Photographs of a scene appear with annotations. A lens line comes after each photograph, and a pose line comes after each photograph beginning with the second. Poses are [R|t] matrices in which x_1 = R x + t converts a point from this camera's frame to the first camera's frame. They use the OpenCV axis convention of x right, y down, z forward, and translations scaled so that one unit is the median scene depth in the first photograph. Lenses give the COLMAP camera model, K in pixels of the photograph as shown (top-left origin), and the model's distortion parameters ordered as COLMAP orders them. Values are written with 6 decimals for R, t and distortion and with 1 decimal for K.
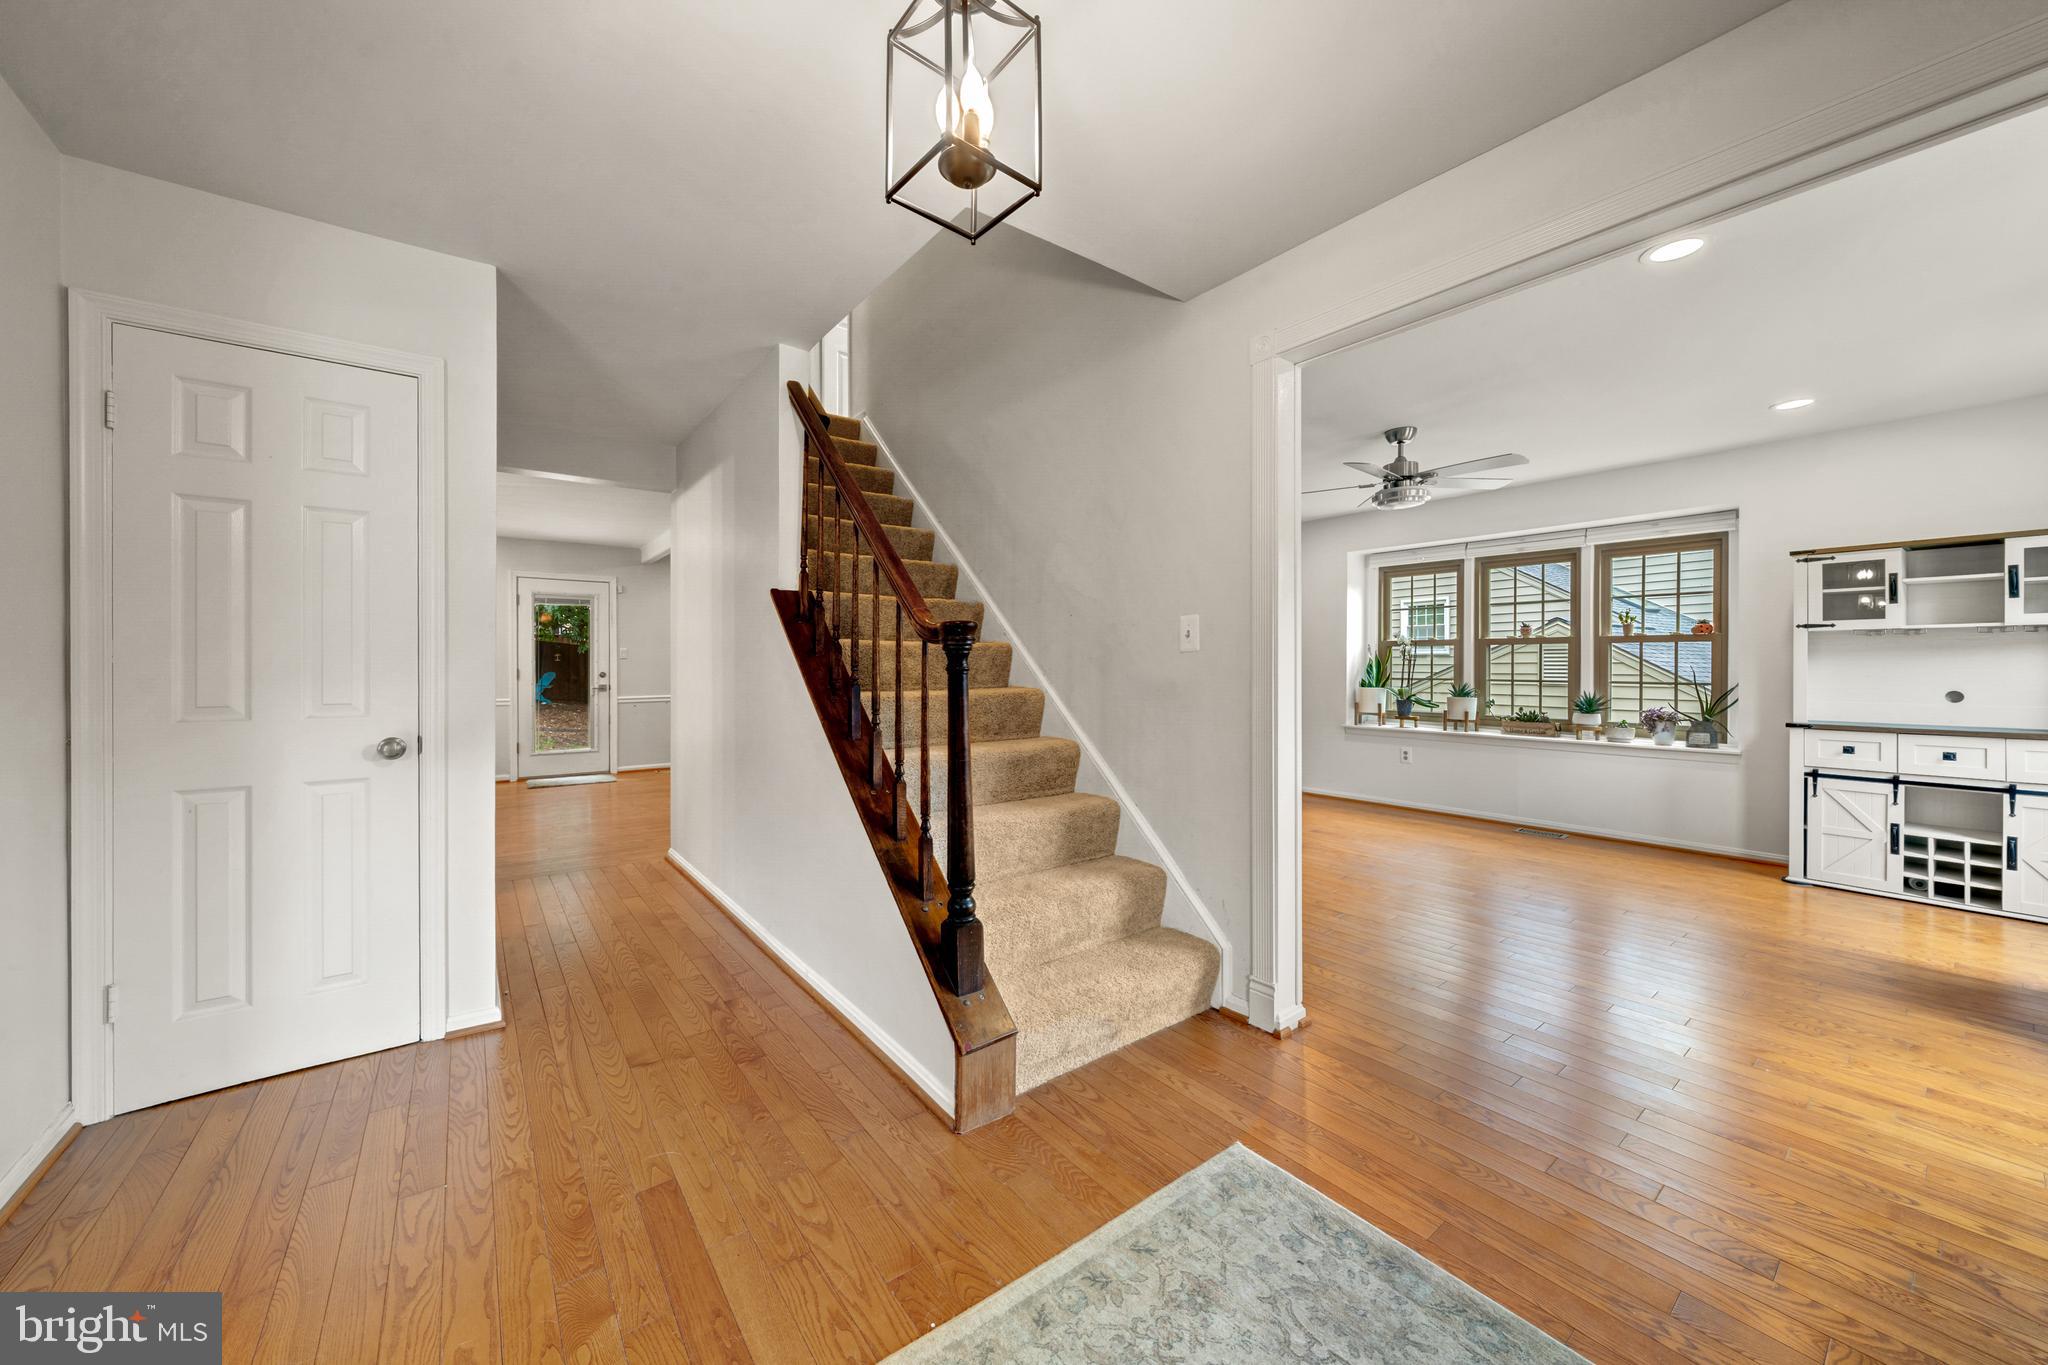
lens RADIAL K [[731.6, 0, 1014.0], [0, 731.6, 669.8], [0, 0, 1]] dist [-0.001865, 0.000054]
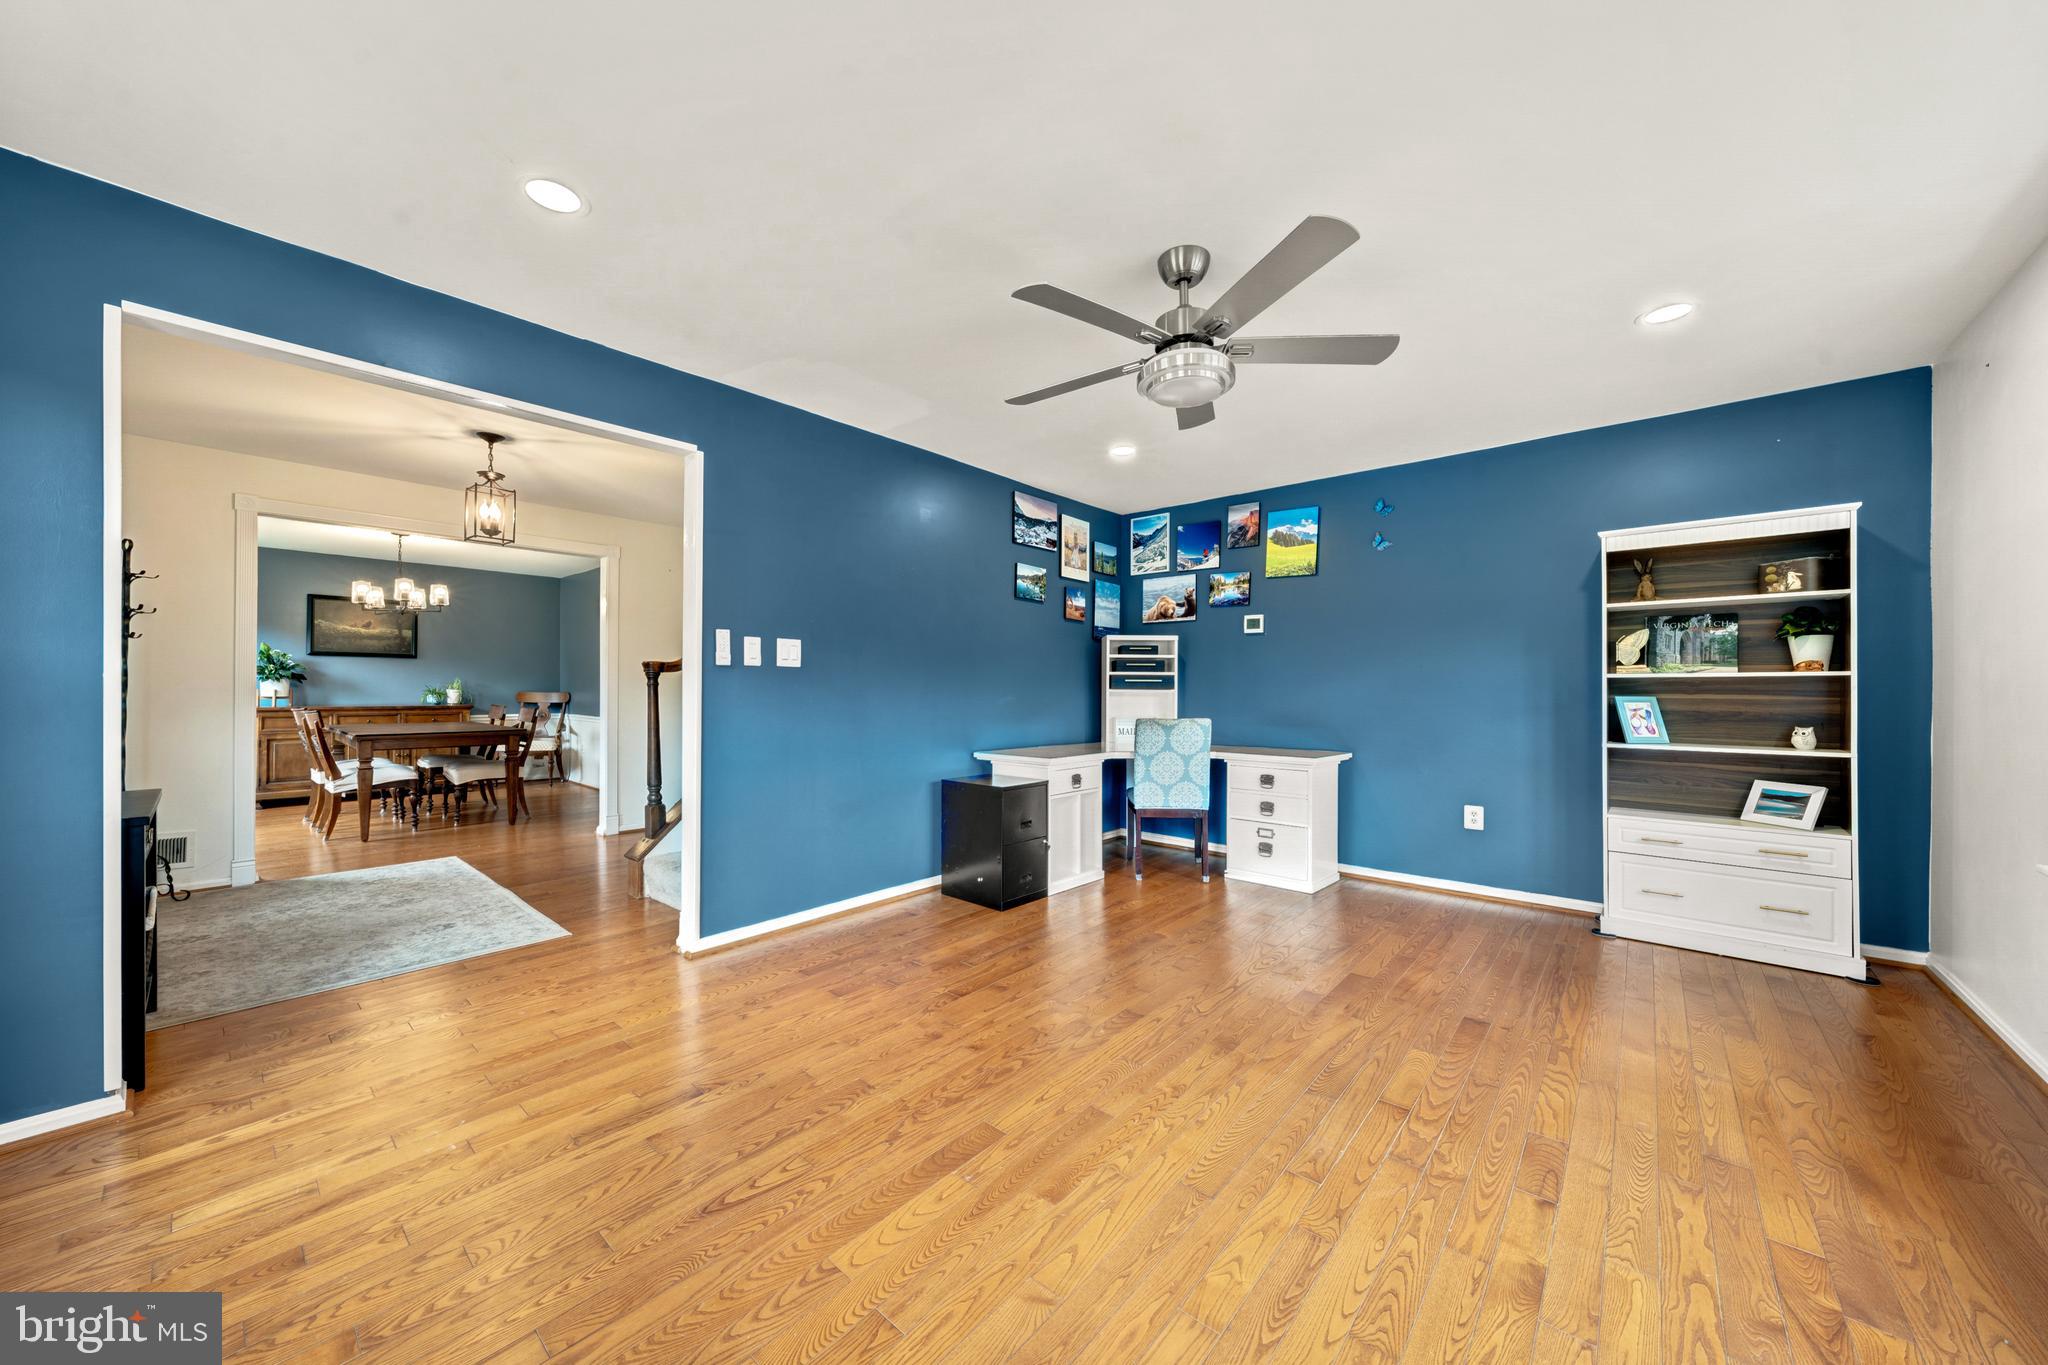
lens RADIAL K [[731.6, 0, 1022.7], [0, 731.6, 682.9], [0, 0, 1]] dist [-0.001865, 0.000054]
pose [[0.204174, -0.000453, -0.978935, 1.717916], [-0.004460, 0.999989, -0.001393, -0.000007], [0.978924, 0.004650, 0.204170, 1.261409]]
